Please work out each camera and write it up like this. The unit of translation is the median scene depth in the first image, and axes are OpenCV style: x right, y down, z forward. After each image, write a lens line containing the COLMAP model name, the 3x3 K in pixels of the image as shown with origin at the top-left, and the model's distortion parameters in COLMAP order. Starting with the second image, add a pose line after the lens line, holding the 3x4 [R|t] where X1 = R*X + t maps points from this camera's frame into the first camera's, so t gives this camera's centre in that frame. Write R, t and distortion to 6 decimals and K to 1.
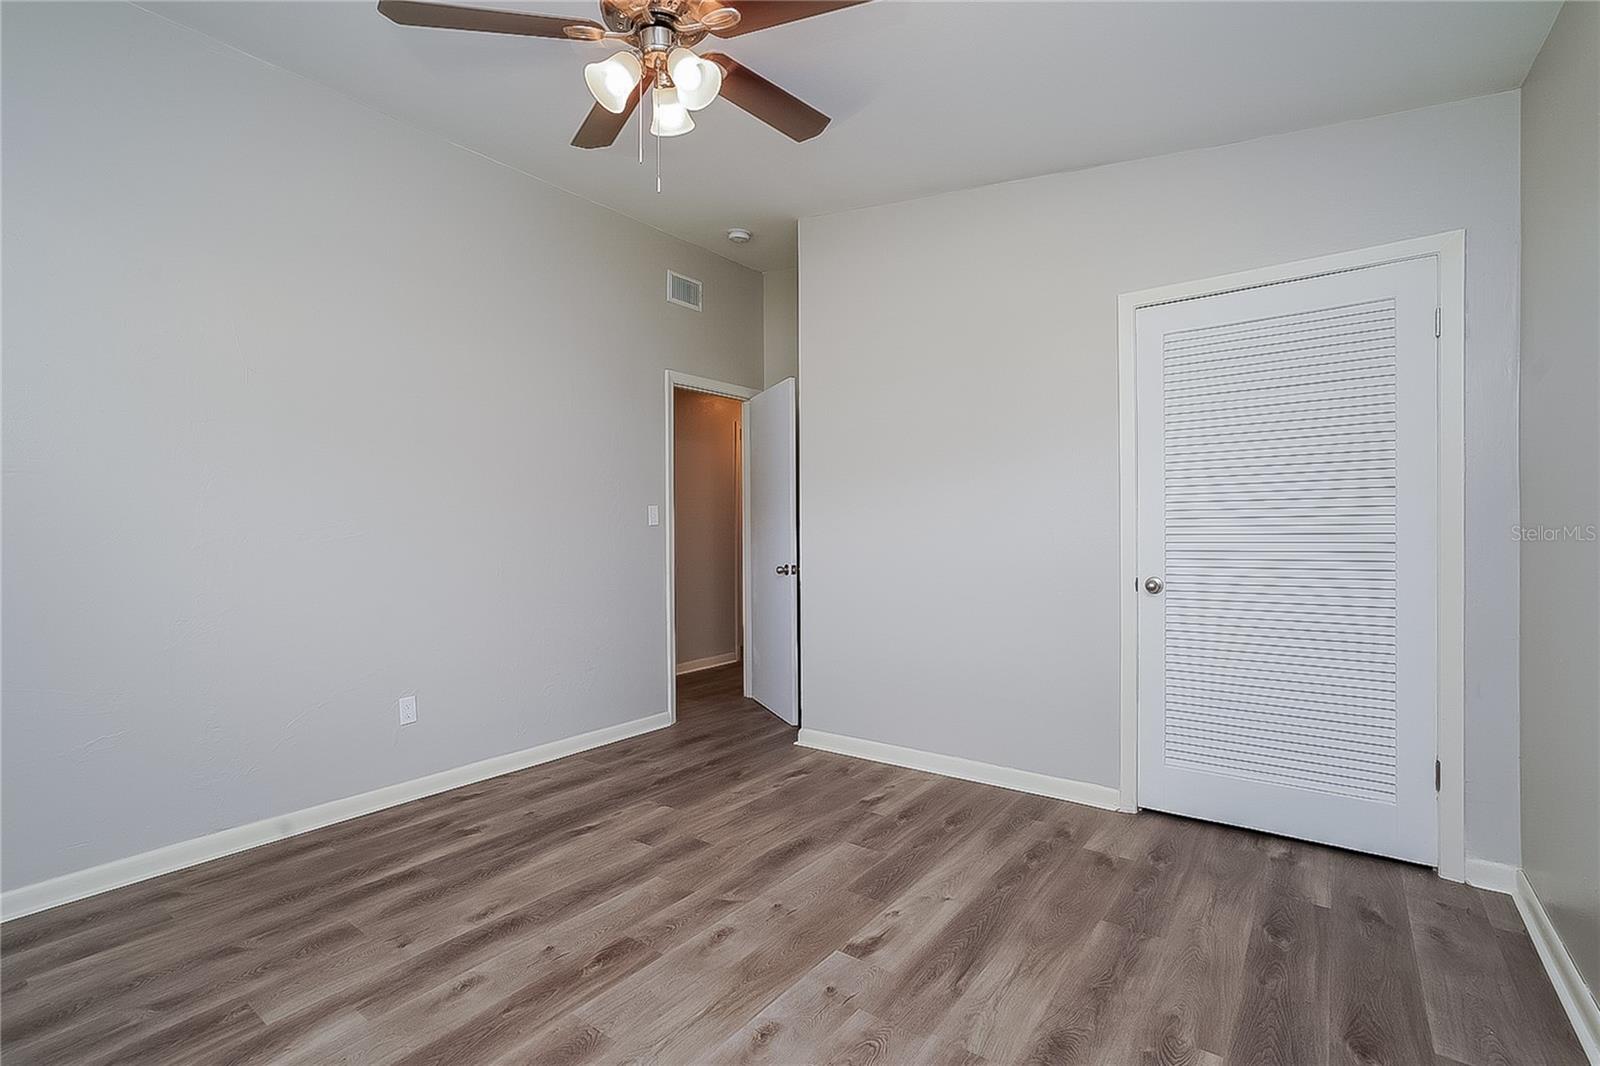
lens RADIAL K [[744.2, 0, 800.0], [0, 744.2, 533.0], [0, 0, 1]] dist [-0.046620, 0.022534]
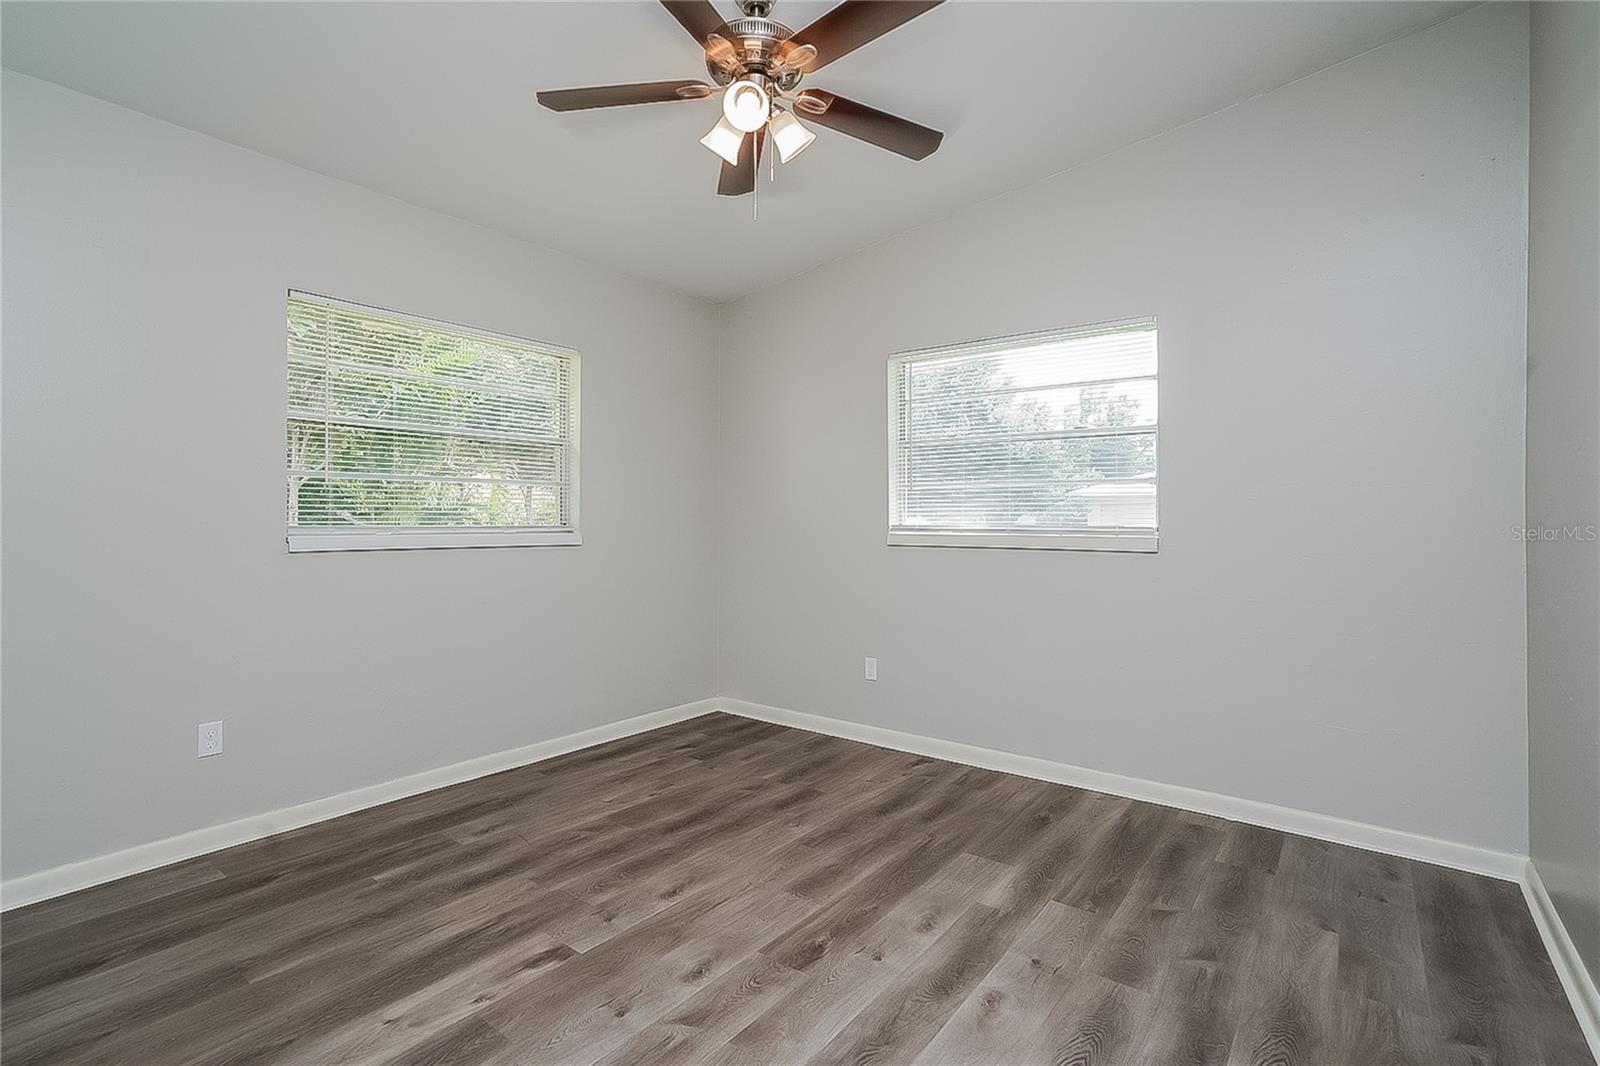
lens RADIAL K [[744.2, 0, 800.0], [0, 744.2, 533.0], [0, 0, 1]] dist [-0.046620, 0.022534]
pose [[-0.999715, 0.000552, 0.023881, -0.263991], [0.000984, 0.999836, 0.018073, -0.007990], [-0.023867, 0.018091, -0.999551, 1.957761]]
